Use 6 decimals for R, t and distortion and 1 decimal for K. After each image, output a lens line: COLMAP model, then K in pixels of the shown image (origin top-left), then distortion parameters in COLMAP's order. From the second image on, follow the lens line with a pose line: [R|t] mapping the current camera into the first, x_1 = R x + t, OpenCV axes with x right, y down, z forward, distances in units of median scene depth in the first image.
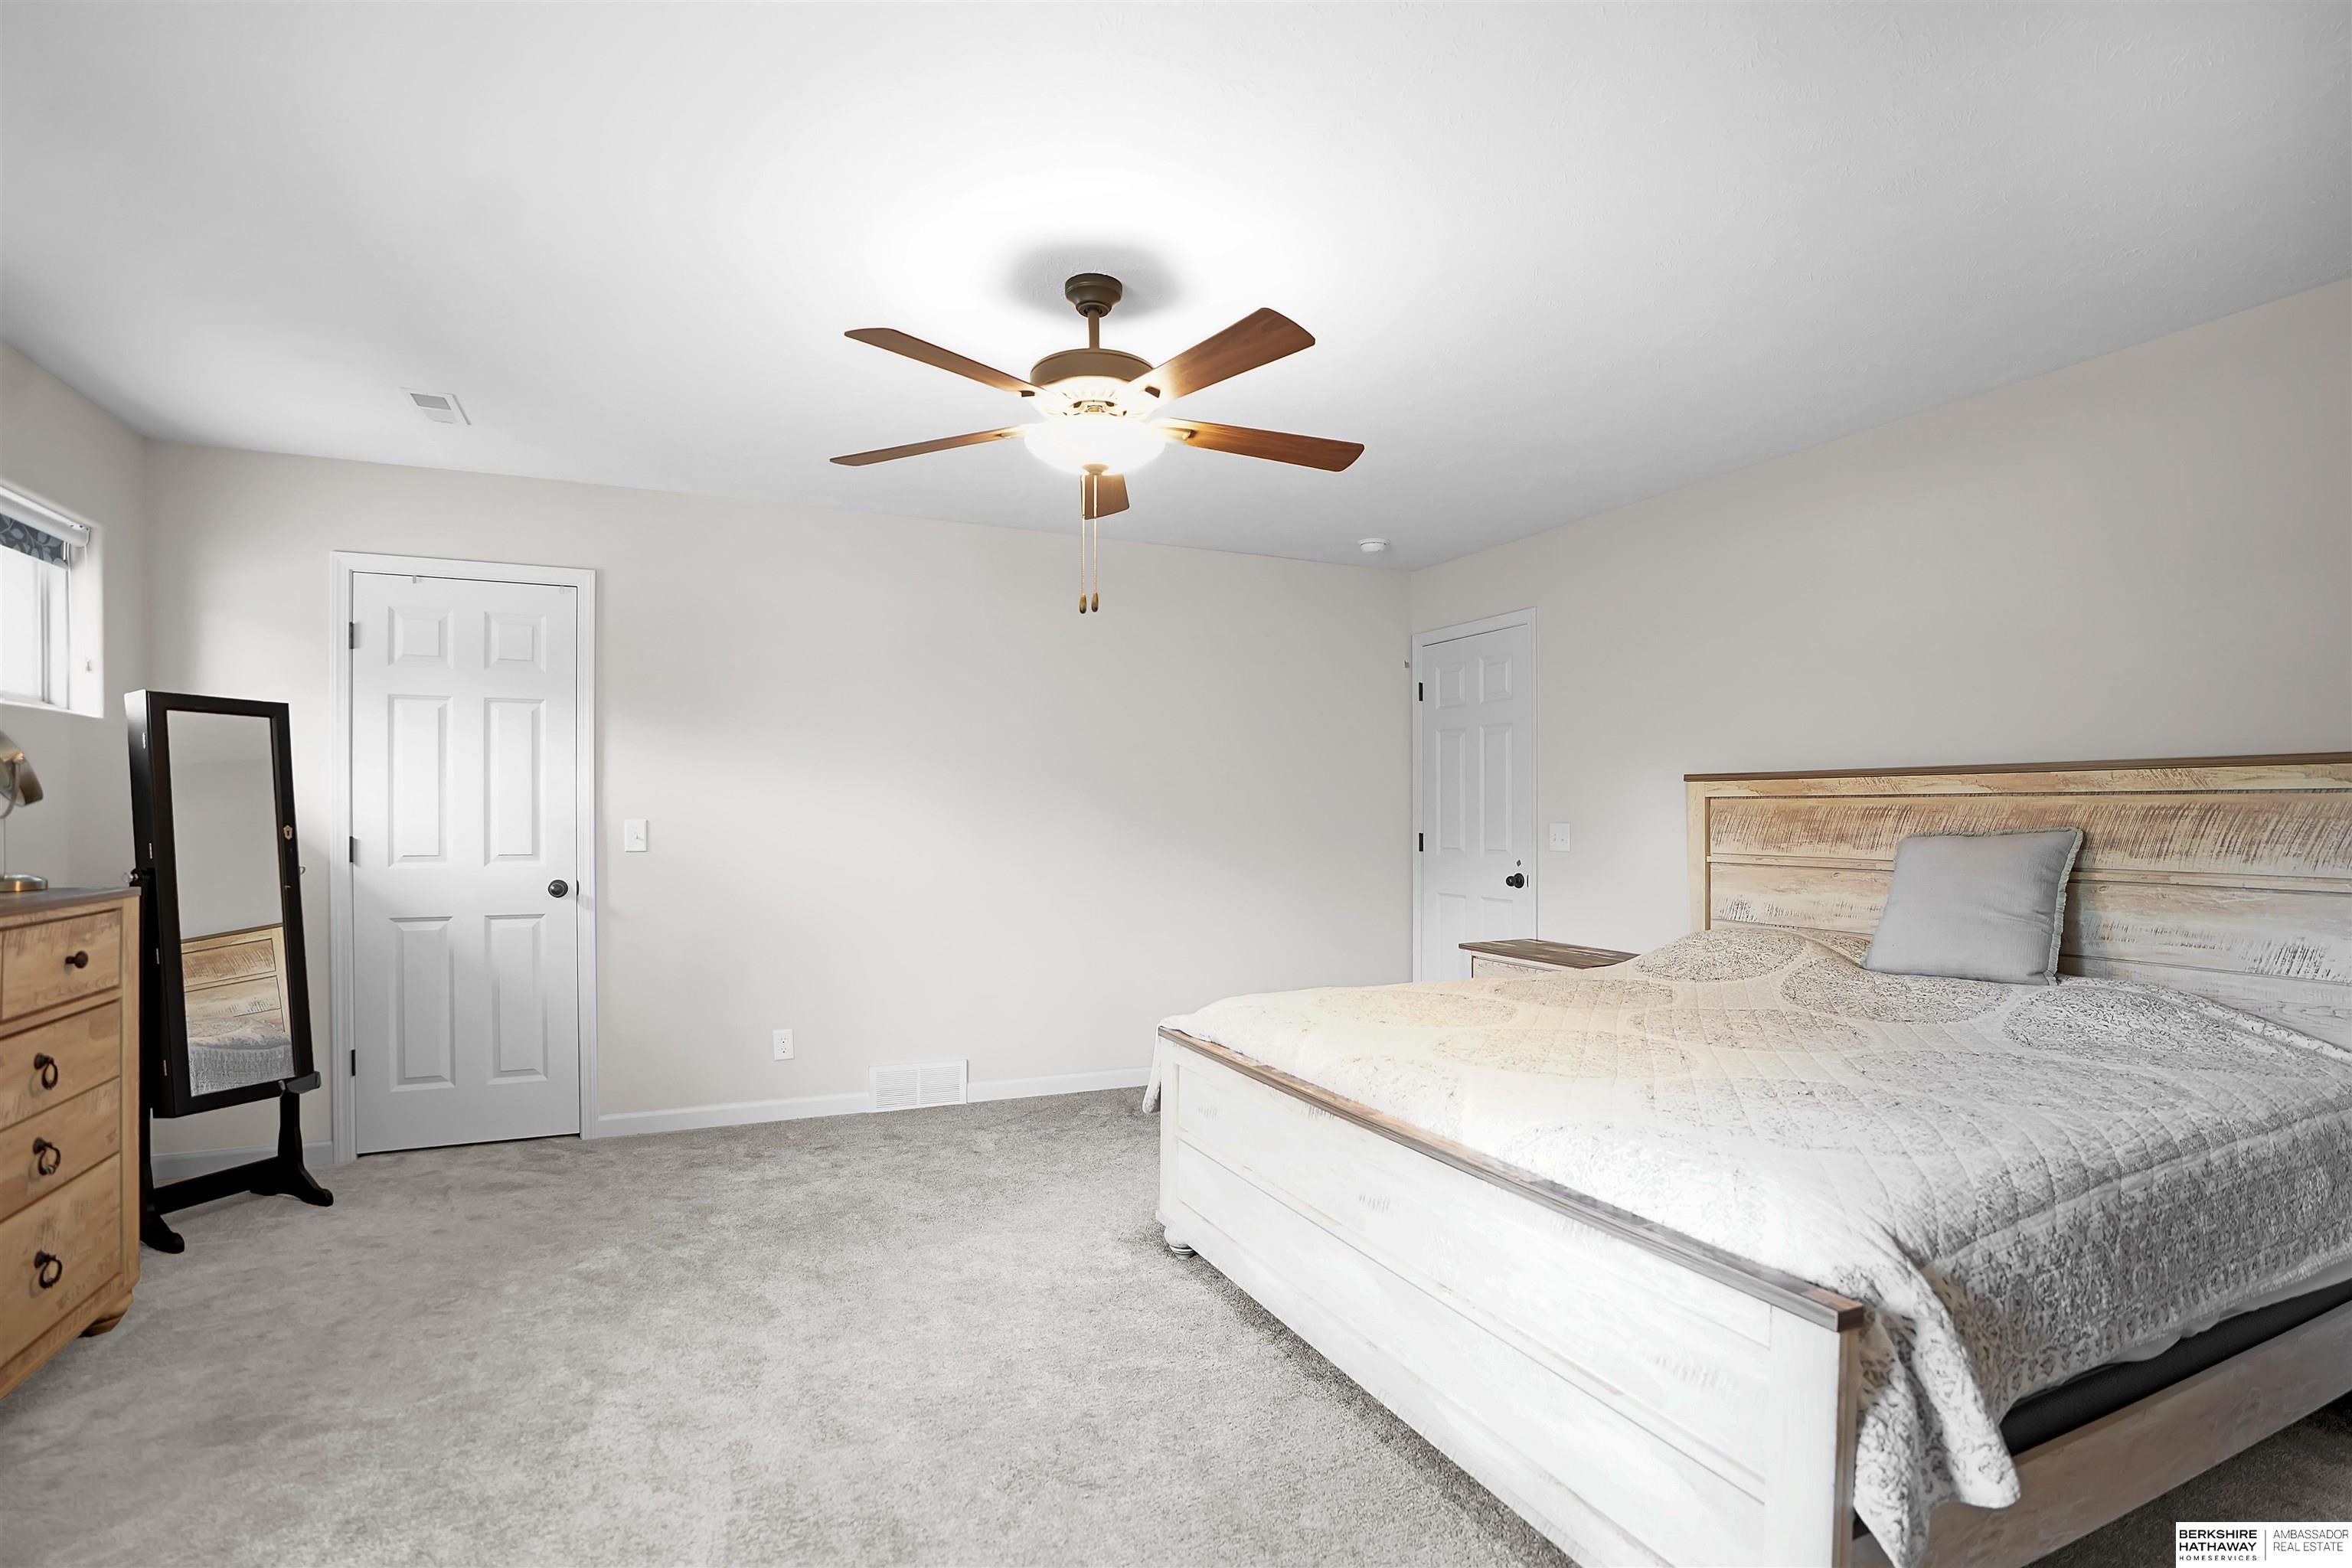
lens RADIAL K [[1116.9, 0, 1180.7], [0, 1116.9, 833.6], [0, 0, 1]] dist [-0.050115, 0.017158]
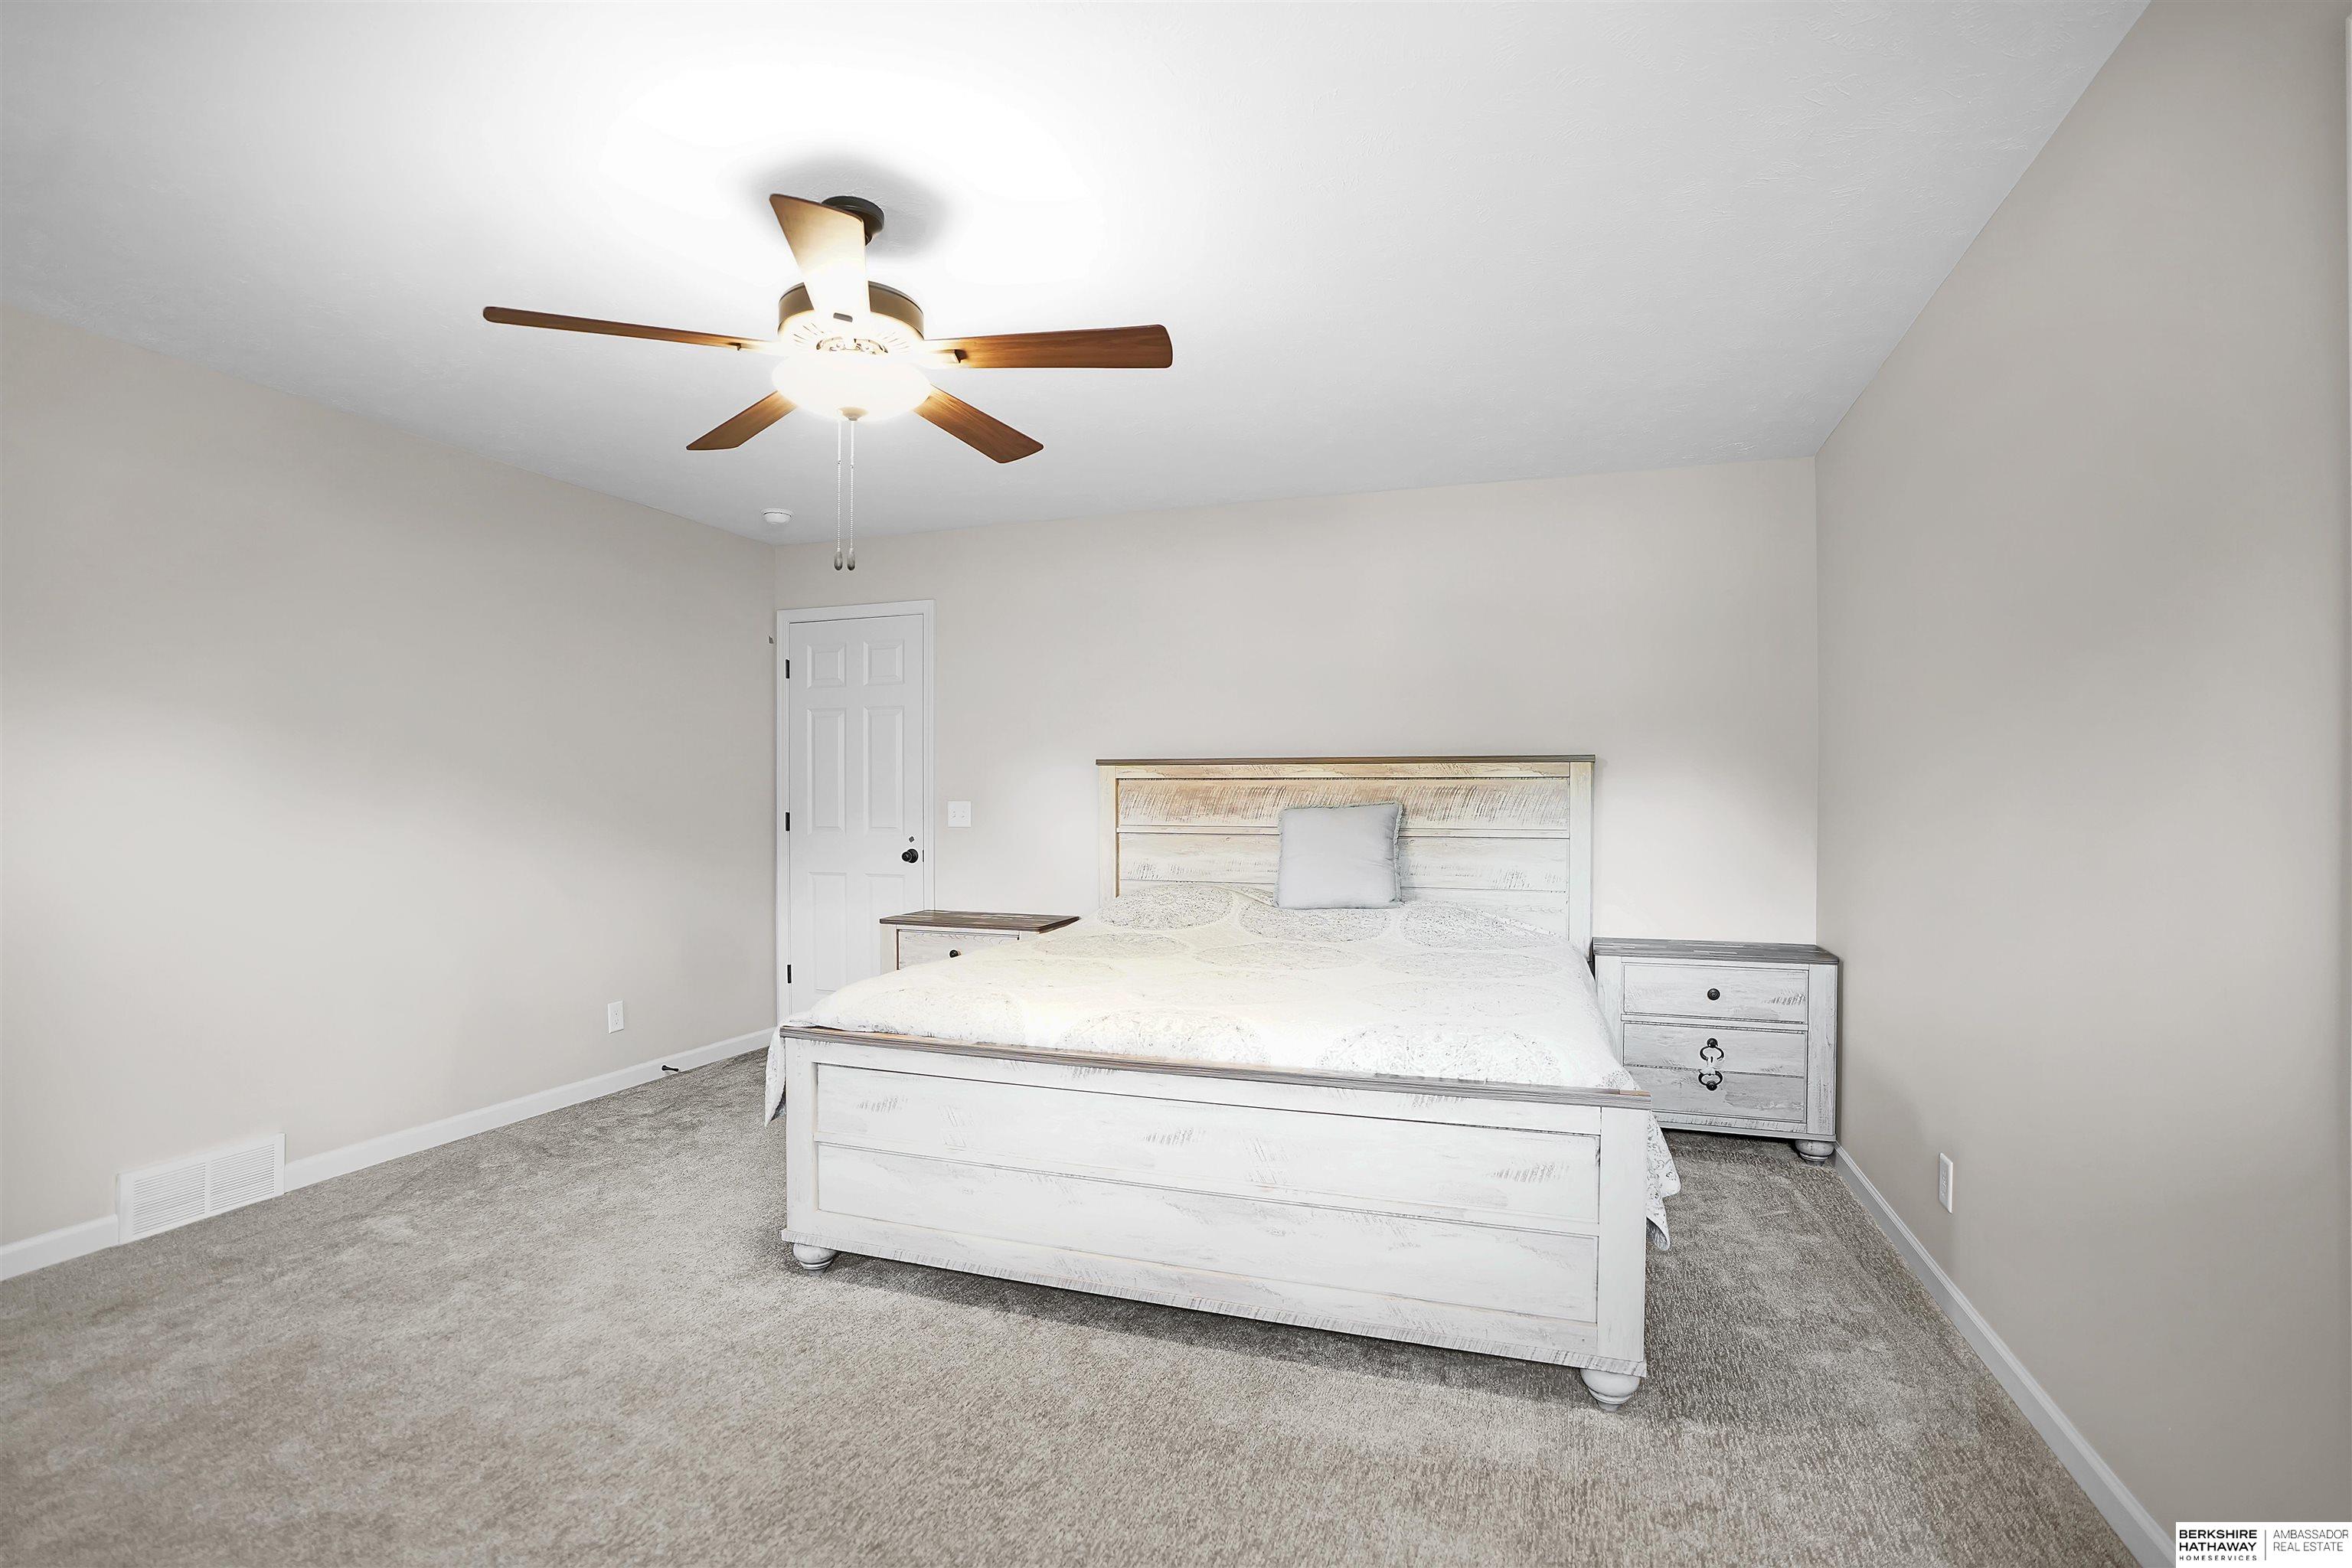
lens RADIAL K [[1091.2, 0, 1185.4], [0, 1091.2, 794.2], [0, 0, 1]] dist [-0.071085, 0.036453]
pose [[0.697216, 0.001013, 0.716860, -0.375653], [0.012394, 0.999833, -0.013467, 0.001064], [-0.716754, 0.018274, 0.697087, 0.139815]]
